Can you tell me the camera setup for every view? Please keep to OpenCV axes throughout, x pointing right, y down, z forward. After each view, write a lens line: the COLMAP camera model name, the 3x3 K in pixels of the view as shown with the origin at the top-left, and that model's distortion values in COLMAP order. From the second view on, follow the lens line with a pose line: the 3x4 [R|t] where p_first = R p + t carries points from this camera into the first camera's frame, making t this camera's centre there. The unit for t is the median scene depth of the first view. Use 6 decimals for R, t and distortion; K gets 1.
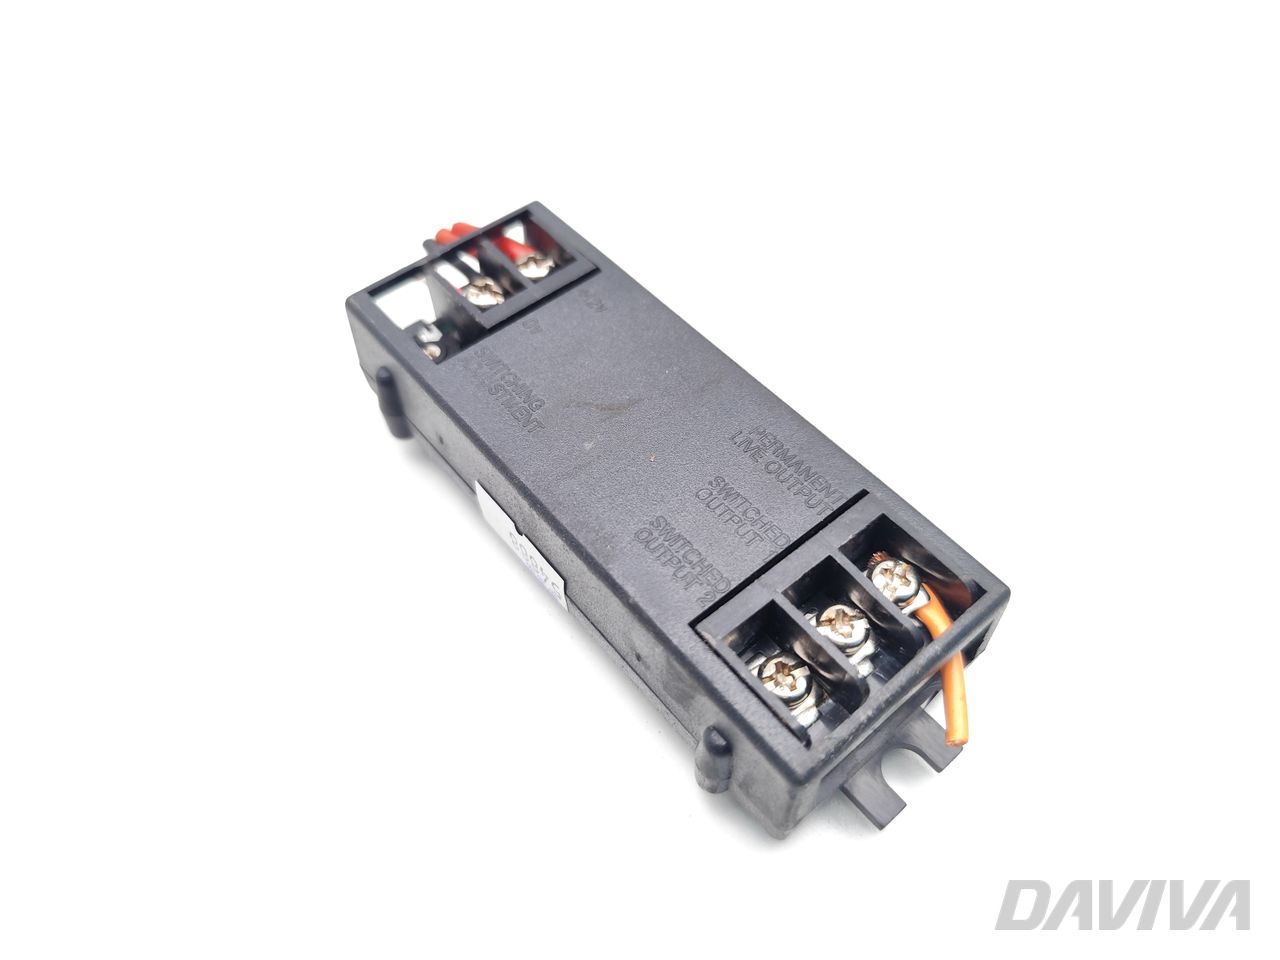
lens RADIAL K [[950.4, 0, 640.0], [0, 950.4, 480.0], [0, 0, 1]] dist [0.003756, 0.000075]
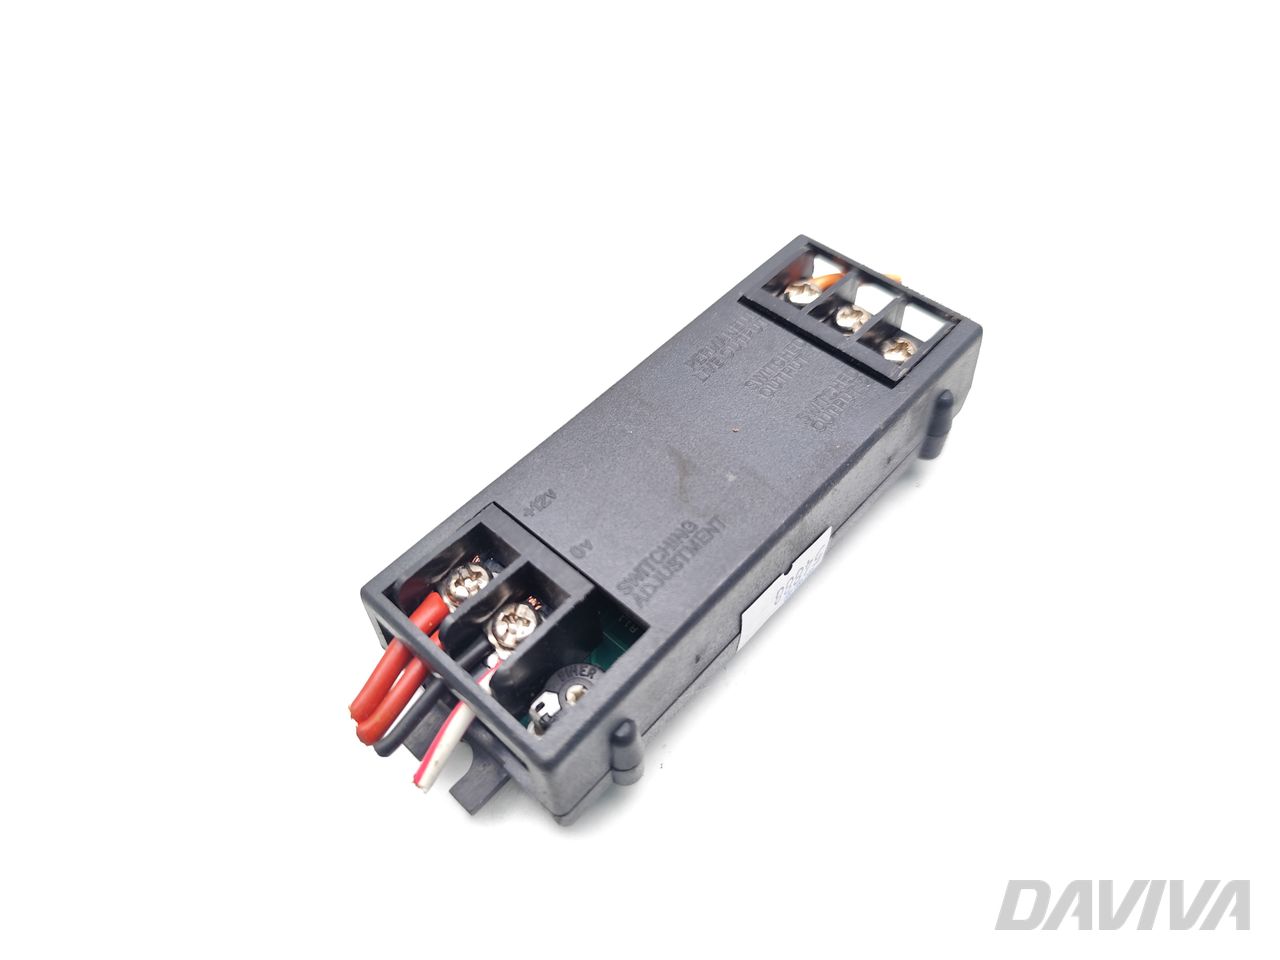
lens RADIAL K [[950.4, 0, 640.0], [0, 950.4, 480.0], [0, 0, 1]] dist [0.003756, 0.000075]
pose [[-0.109945, -0.790198, 0.602909, -0.667400], [0.846851, 0.243083, 0.473026, -0.608099], [-0.520341, 0.562581, 0.642454, 0.354327]]
